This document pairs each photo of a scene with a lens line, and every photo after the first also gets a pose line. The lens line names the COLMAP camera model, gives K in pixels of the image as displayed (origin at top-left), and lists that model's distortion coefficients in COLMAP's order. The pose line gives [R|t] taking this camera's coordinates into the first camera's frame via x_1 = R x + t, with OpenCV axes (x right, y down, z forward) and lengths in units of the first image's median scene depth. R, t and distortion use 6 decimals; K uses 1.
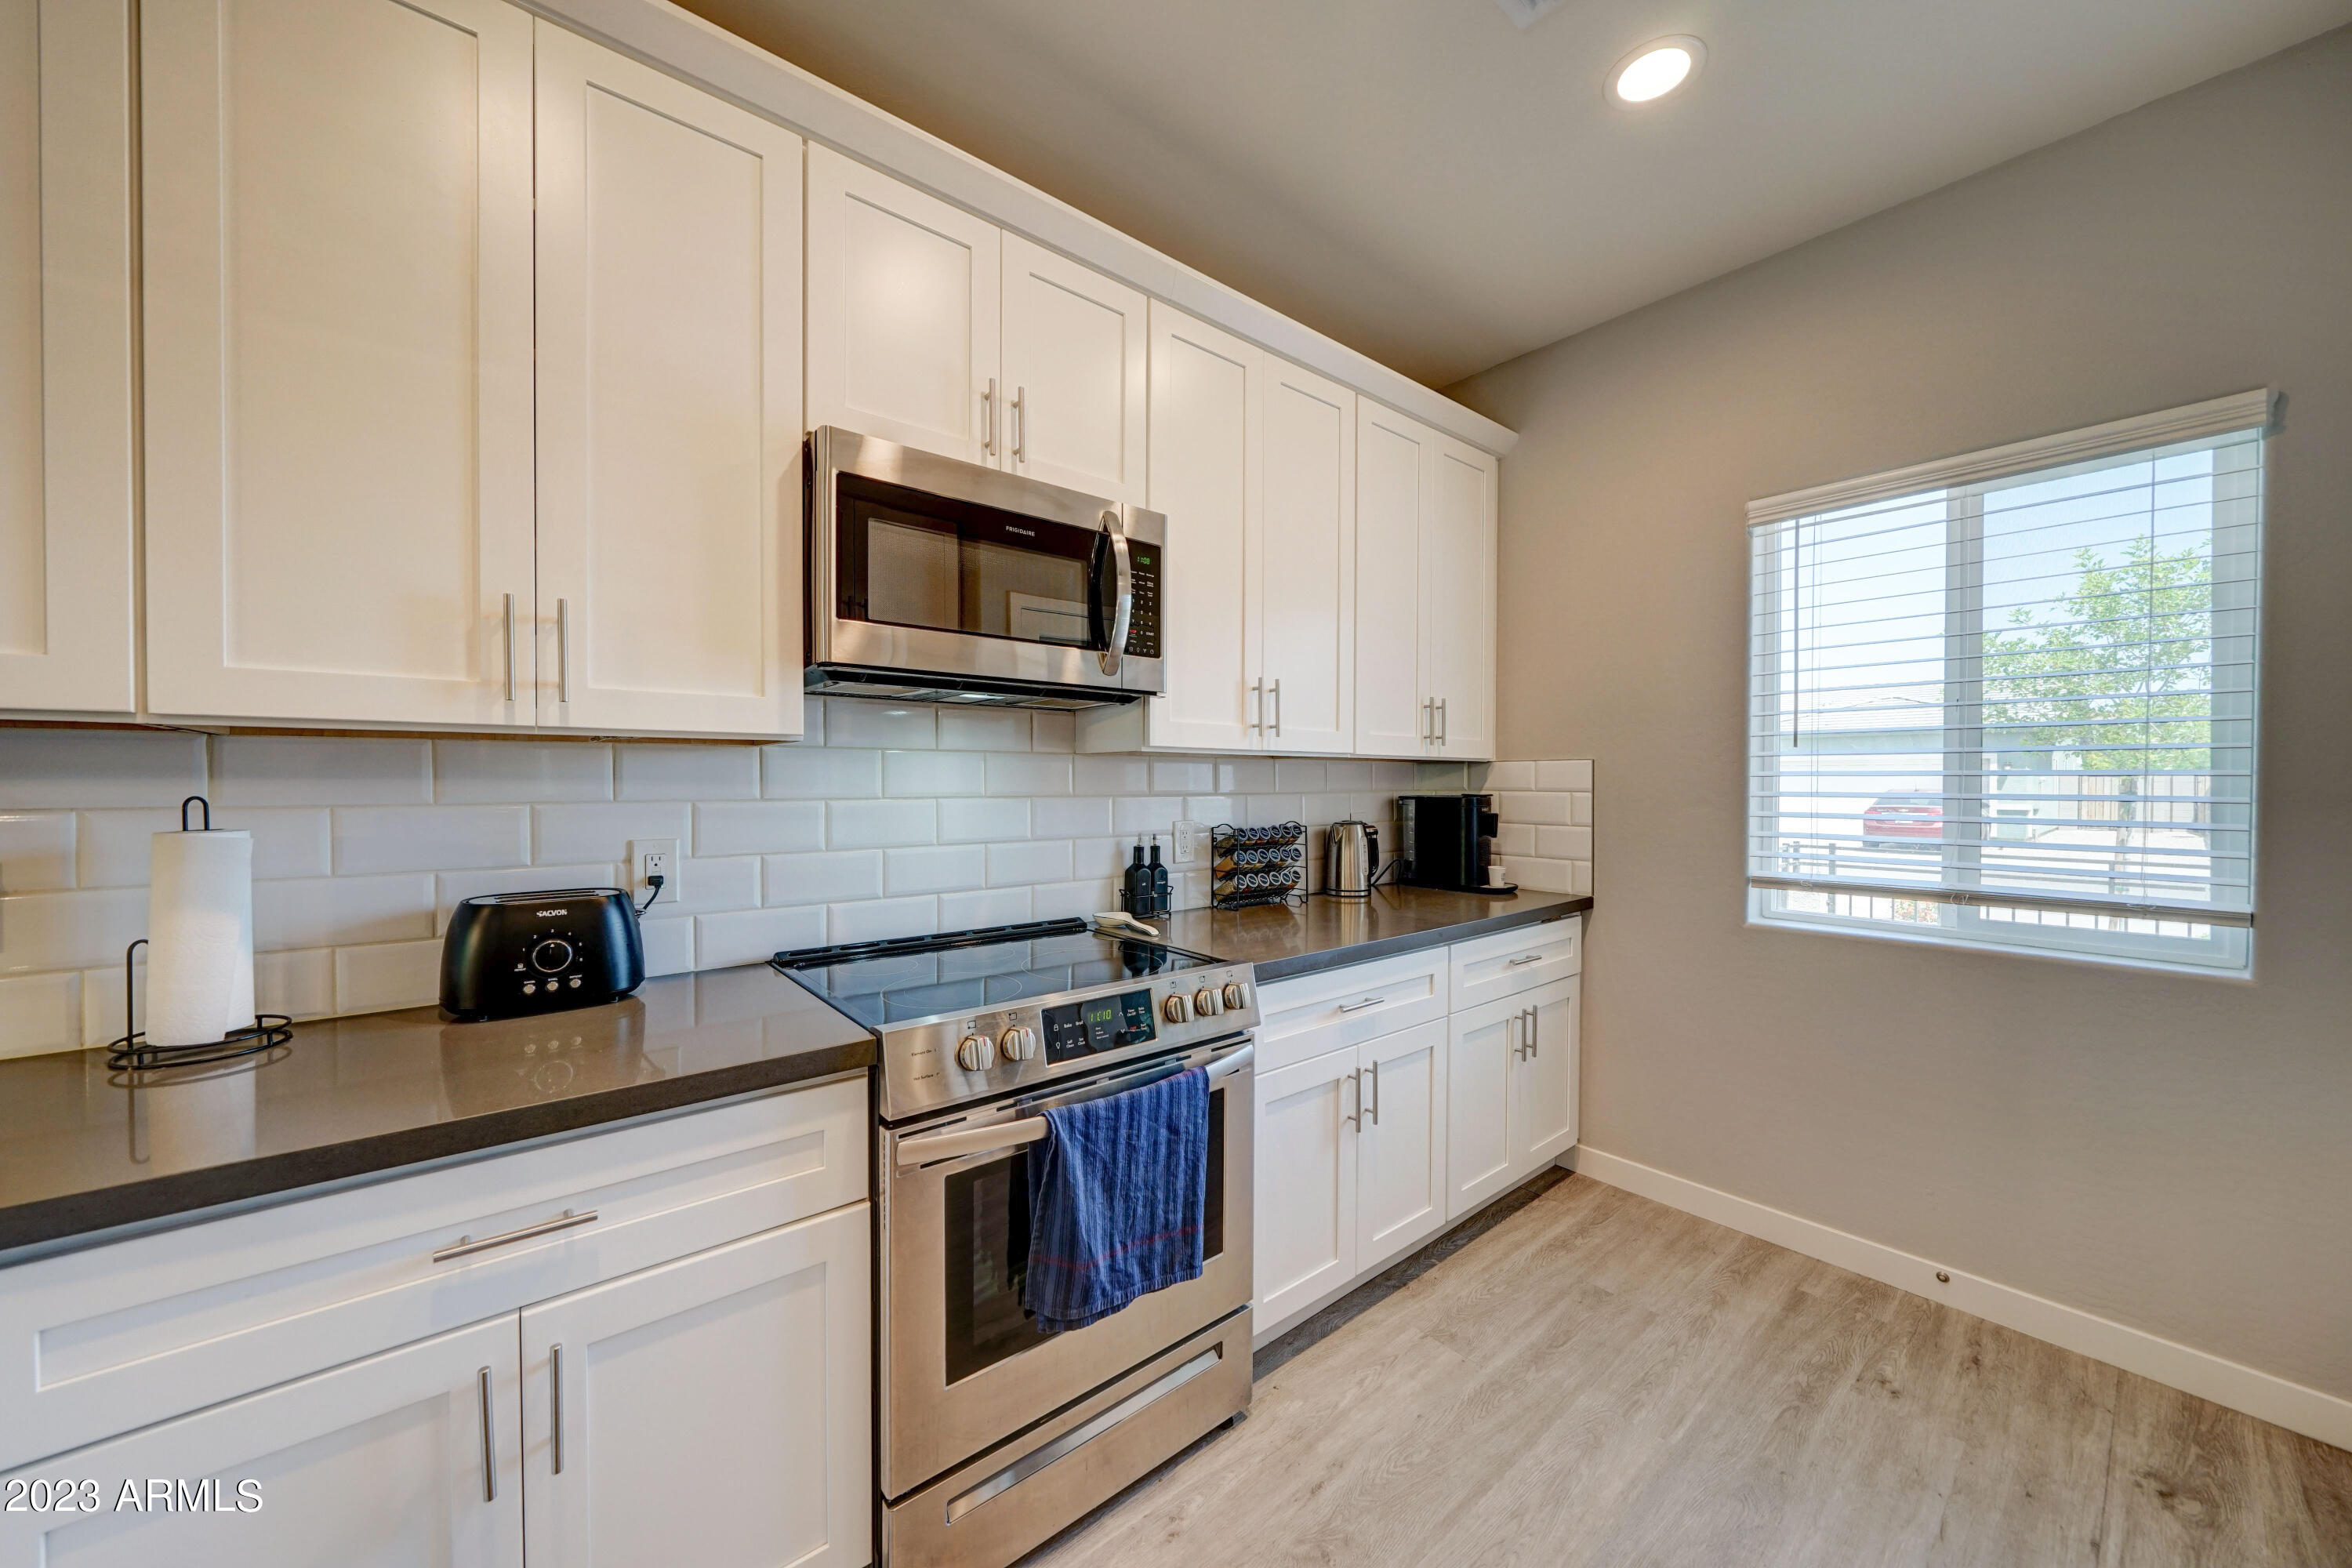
lens RADIAL K [[862.0, 0, 1176.0], [0, 862.0, 784.0], [0, 0, 1]] dist [-0.004603, 0.000194]
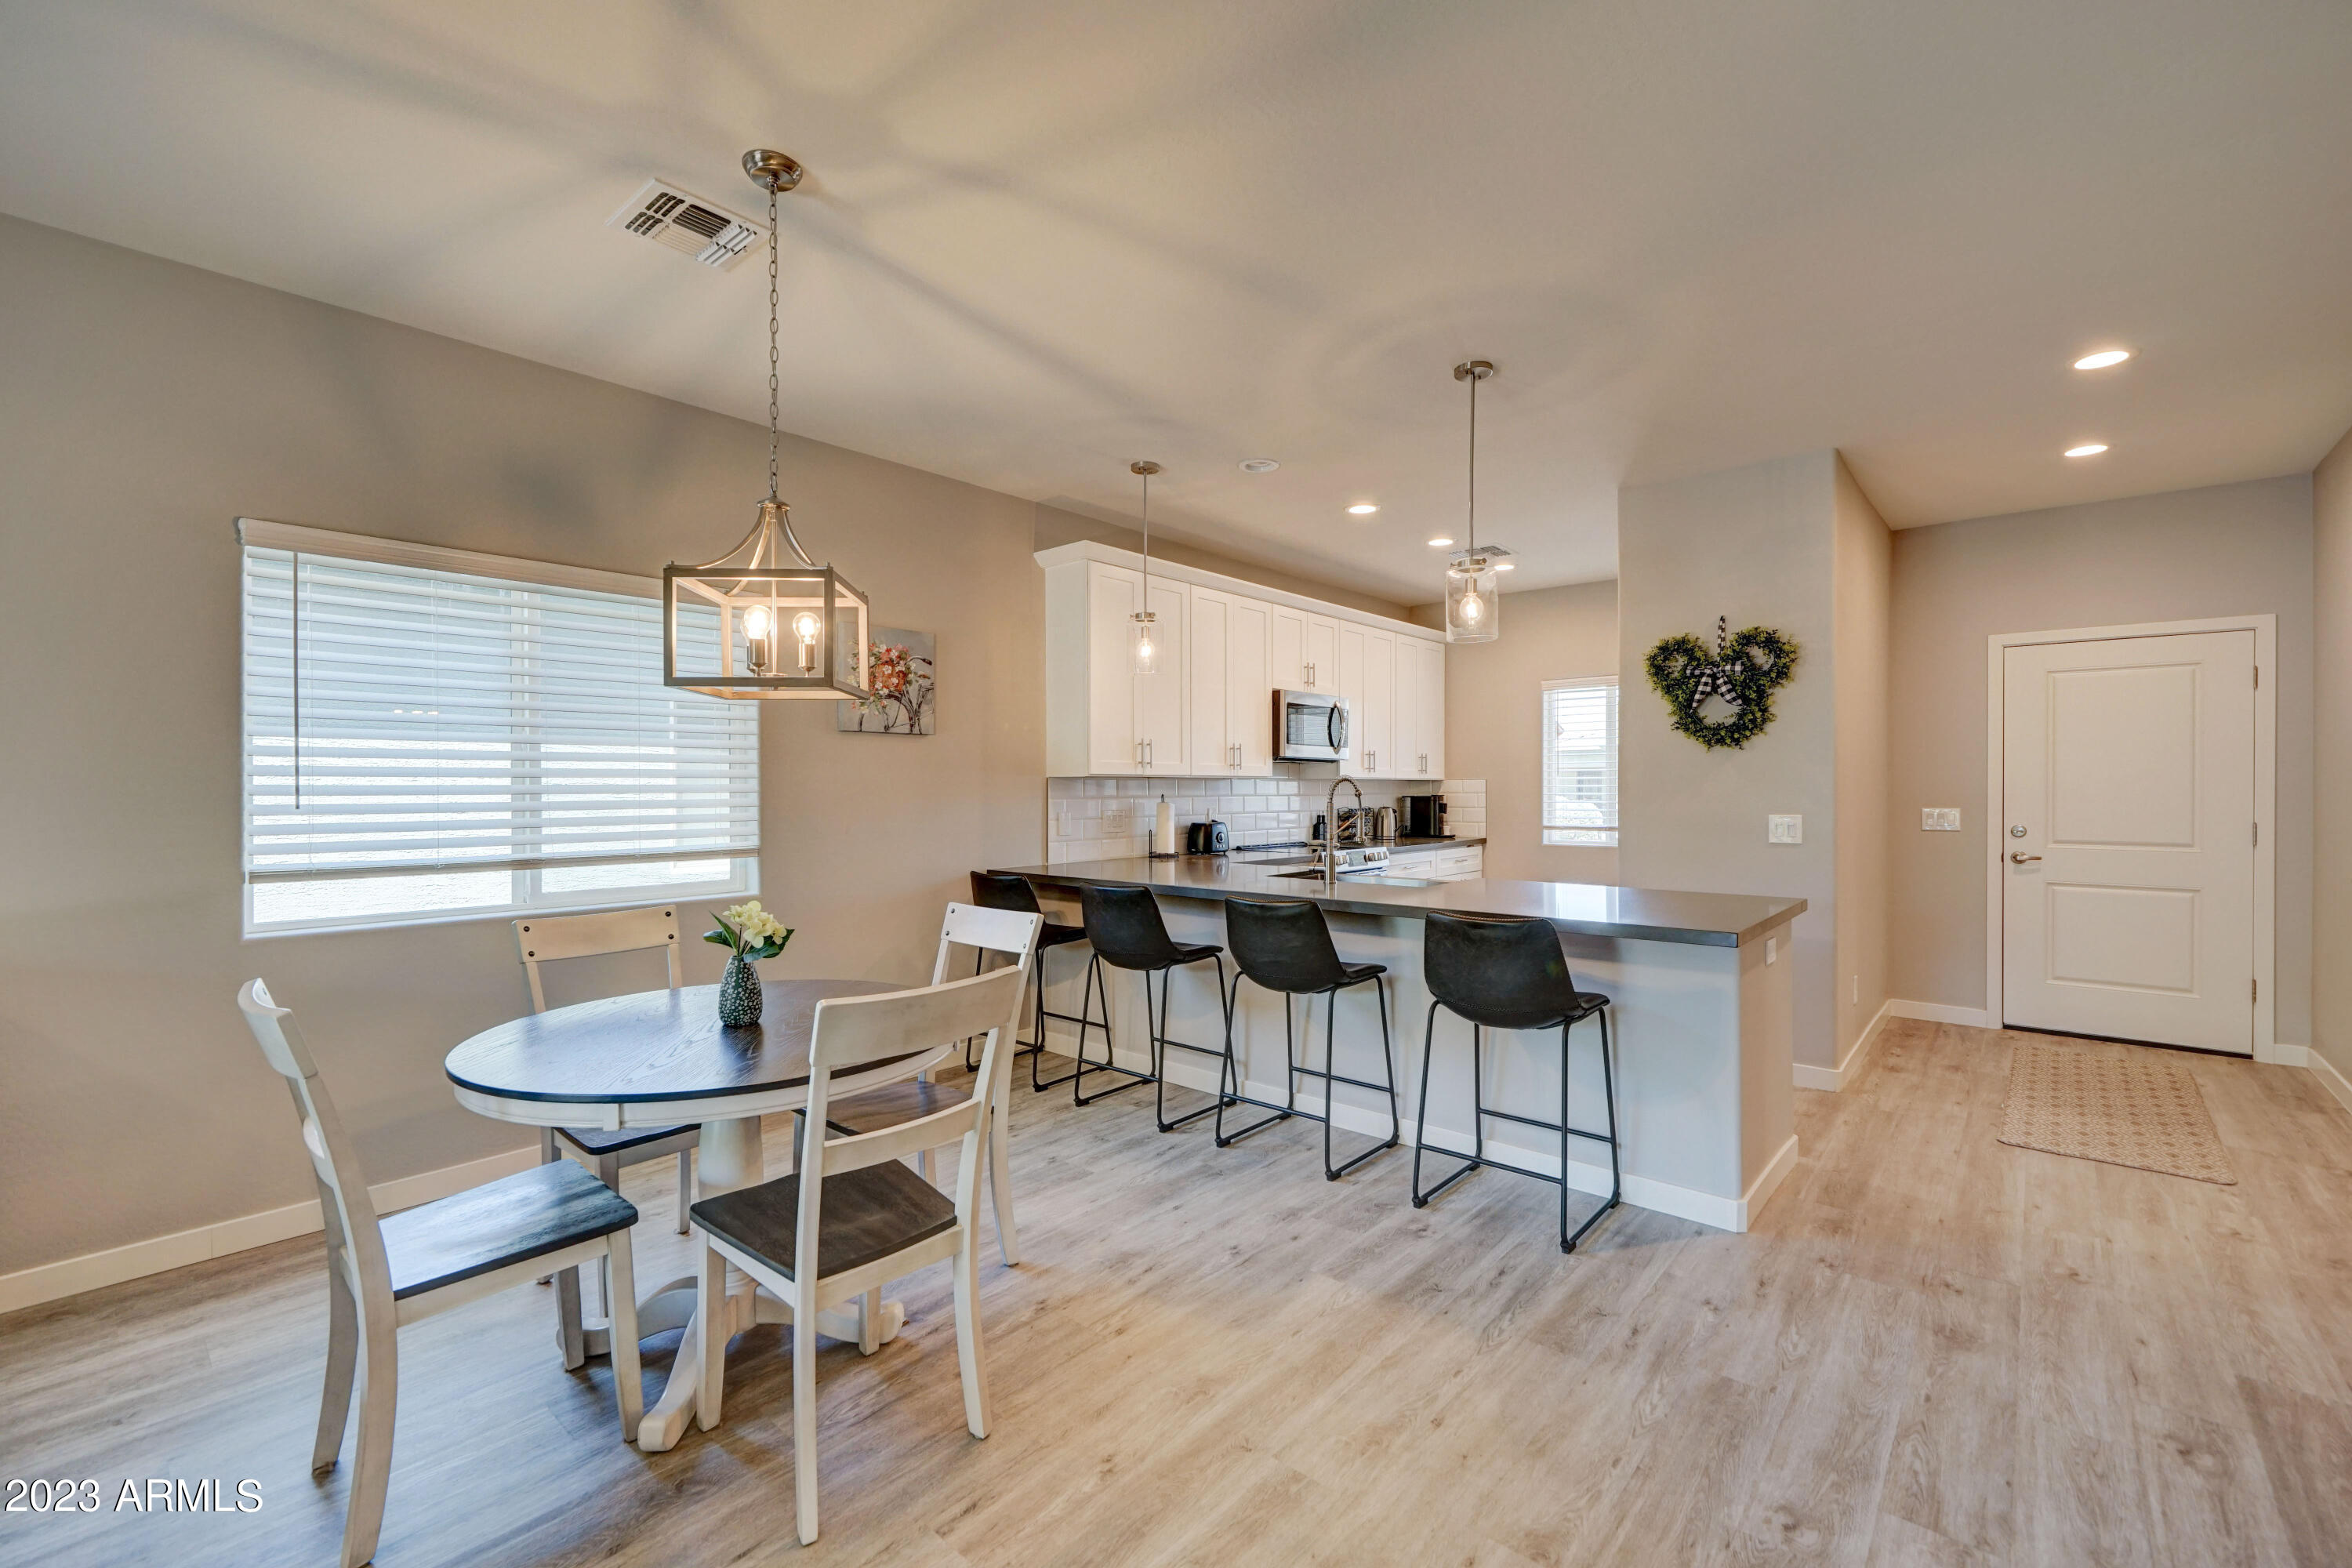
lens RADIAL K [[979.6, 0, 1172.2], [0, 979.6, 785.9], [0, 0, 1]] dist [-0.001146, -0.000127]
pose [[0.988697, -0.005163, 0.149839, -1.103661], [0.006475, 0.999945, -0.008270, 0.007653], [-0.149788, 0.009147, 0.988676, -2.192441]]
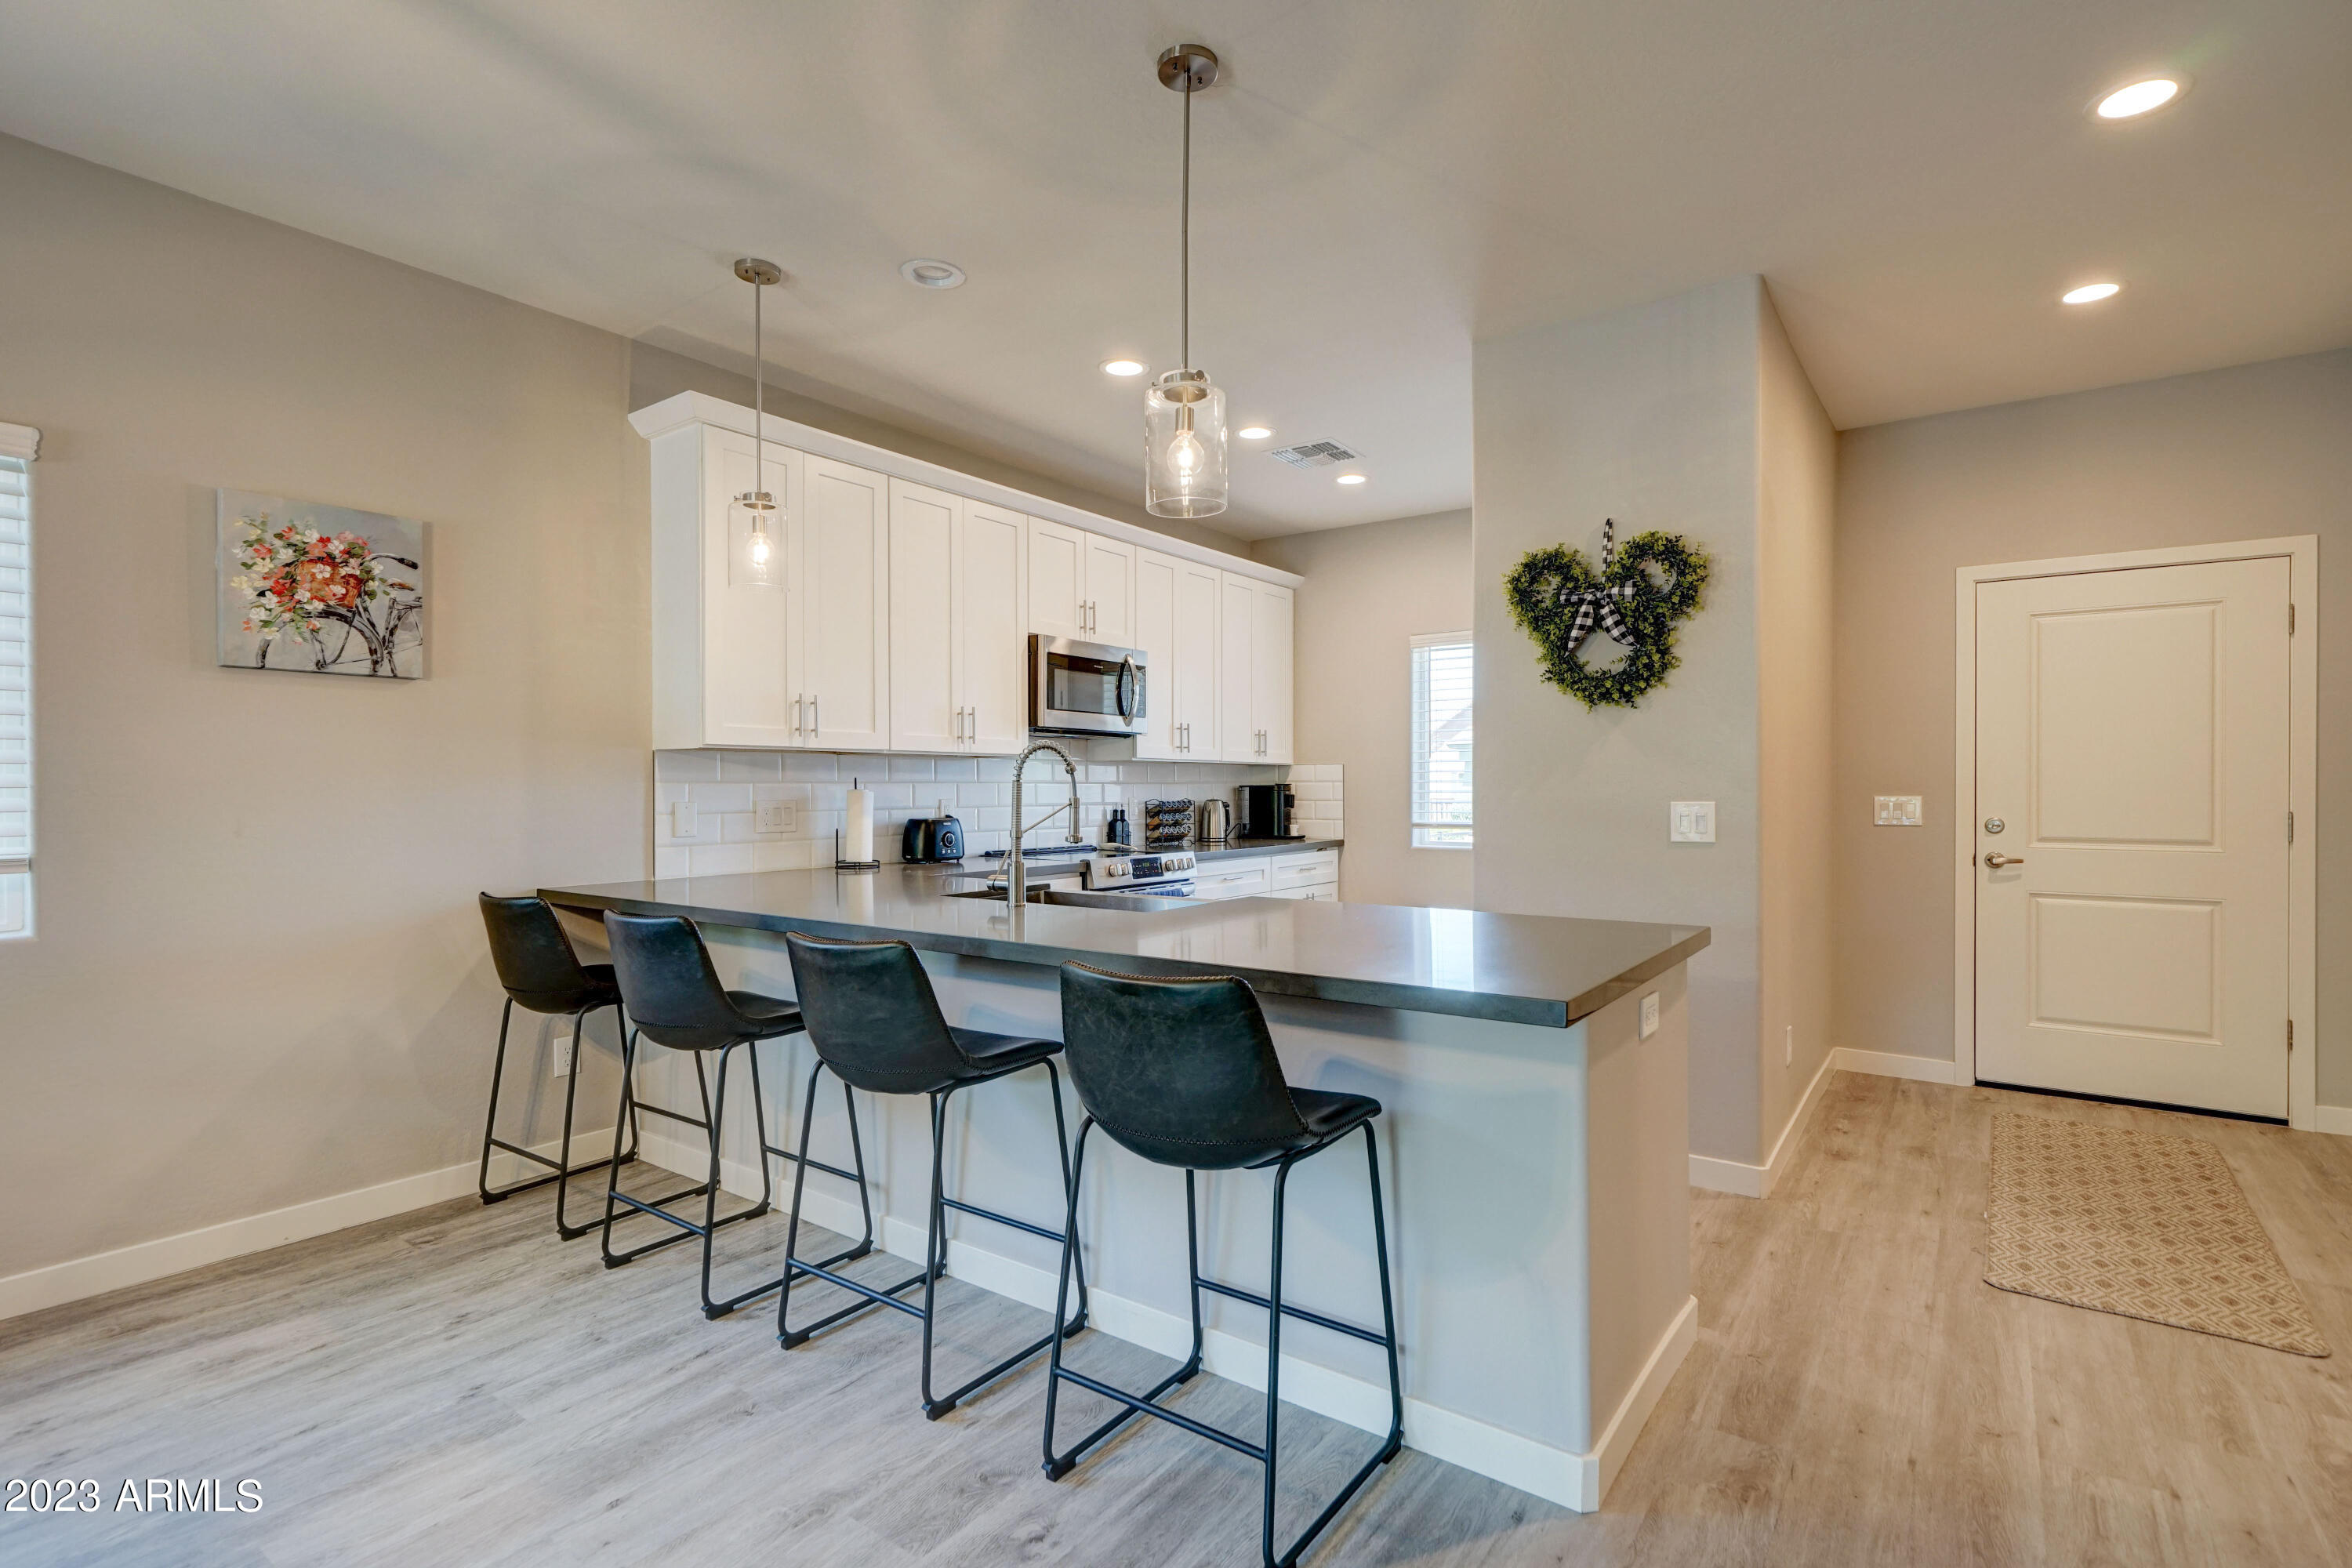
lens RADIAL K [[1110.0, 0, 1169.1], [0, 1110.0, 784.9], [0, 0, 1]] dist [-0.001210, 0.000543]
pose [[0.971072, -0.005569, 0.238721, -0.627195], [0.007672, 0.999939, -0.007883, 0.045392], [-0.238663, 0.009487, 0.971056, -1.719444]]
